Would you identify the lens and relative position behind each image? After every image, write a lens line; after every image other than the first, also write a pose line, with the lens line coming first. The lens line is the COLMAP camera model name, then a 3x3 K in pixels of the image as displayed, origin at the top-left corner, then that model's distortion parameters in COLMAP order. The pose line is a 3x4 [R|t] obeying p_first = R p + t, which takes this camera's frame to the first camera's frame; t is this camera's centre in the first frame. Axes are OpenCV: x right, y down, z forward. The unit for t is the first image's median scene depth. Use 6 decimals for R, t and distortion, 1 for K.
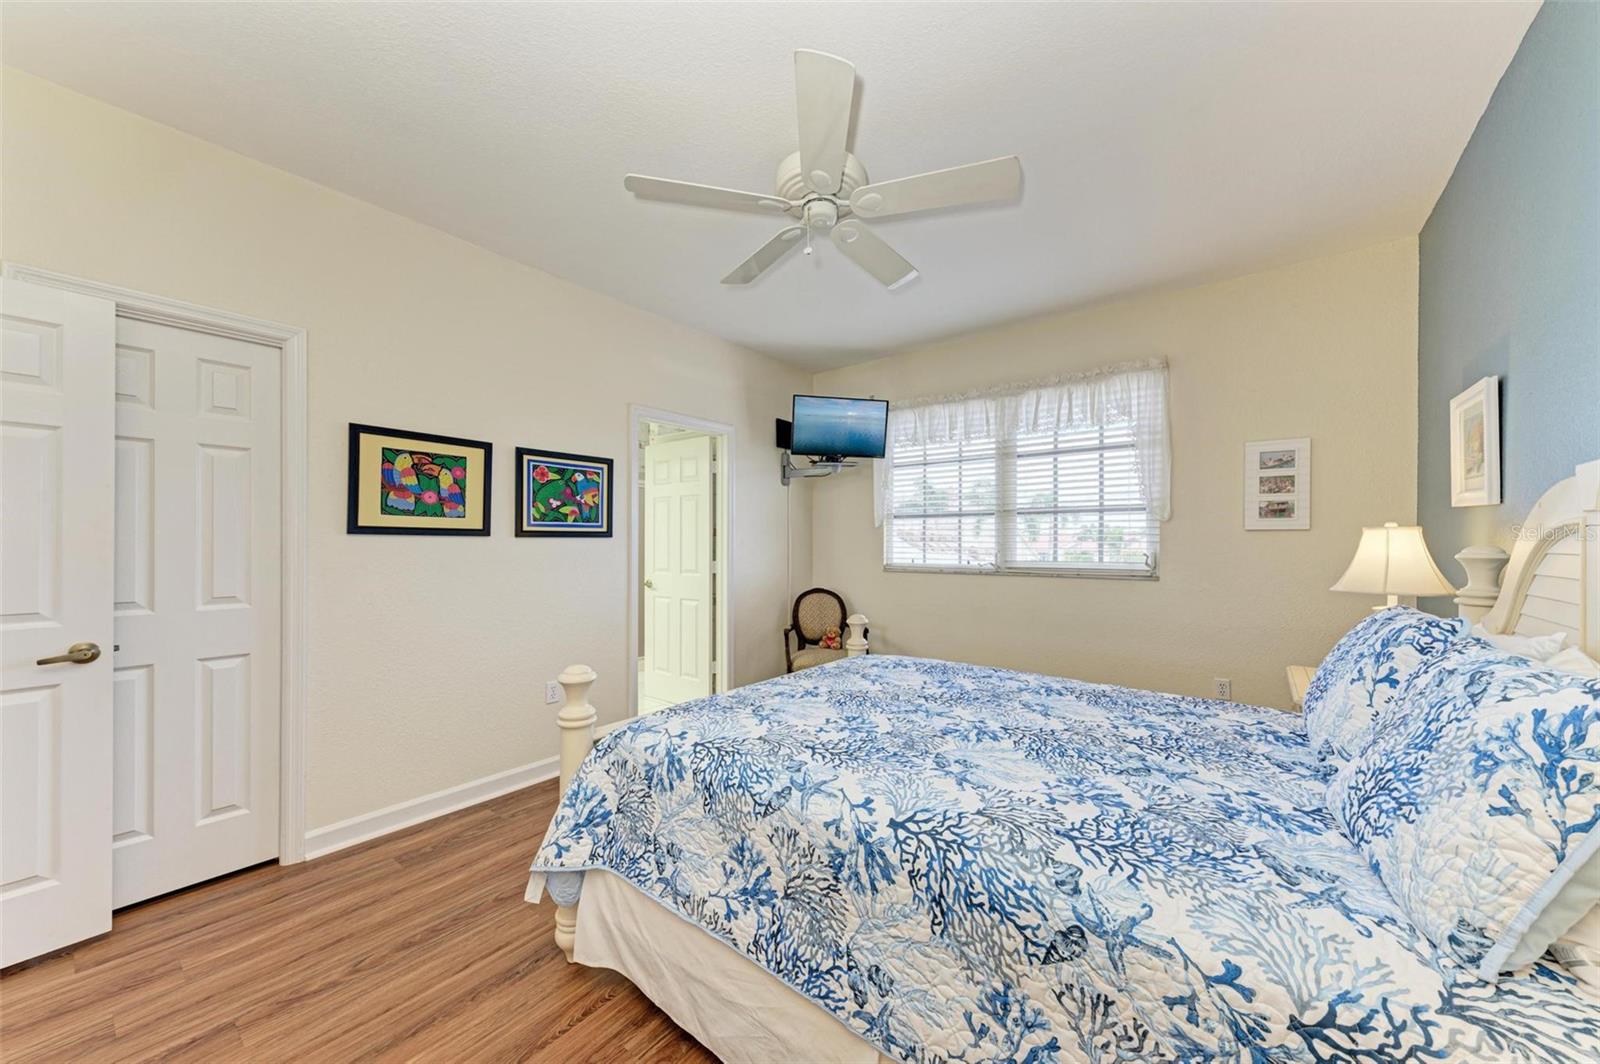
lens RADIAL K [[570.4, 0, 799.6], [0, 570.4, 540.0], [0, 0, 1]] dist [0.017480, -0.006012]
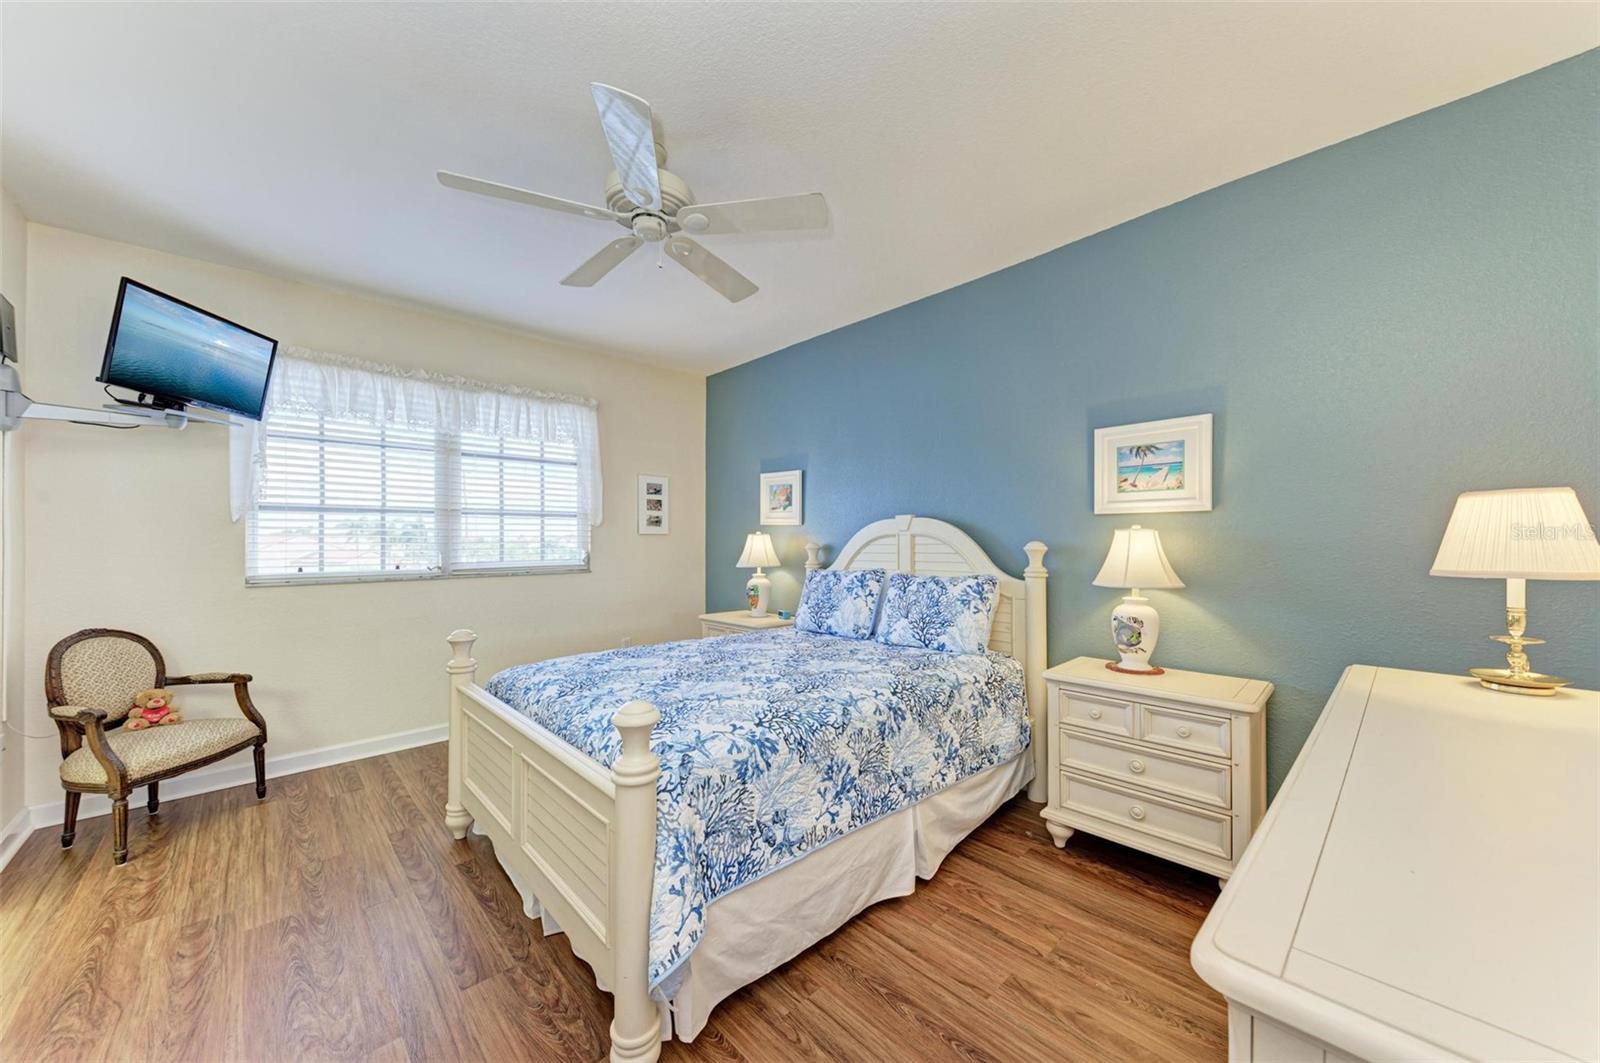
lens RADIAL K [[570.4, 0, 799.6], [0, 570.4, 539.5], [0, 0, 1]] dist [0.017480, -0.006012]
pose [[0.153573, 0.003183, 0.988132, -0.571411], [0.001358, 0.999993, -0.003433, 0.002039], [-0.988136, 0.001869, 0.153568, 0.340979]]
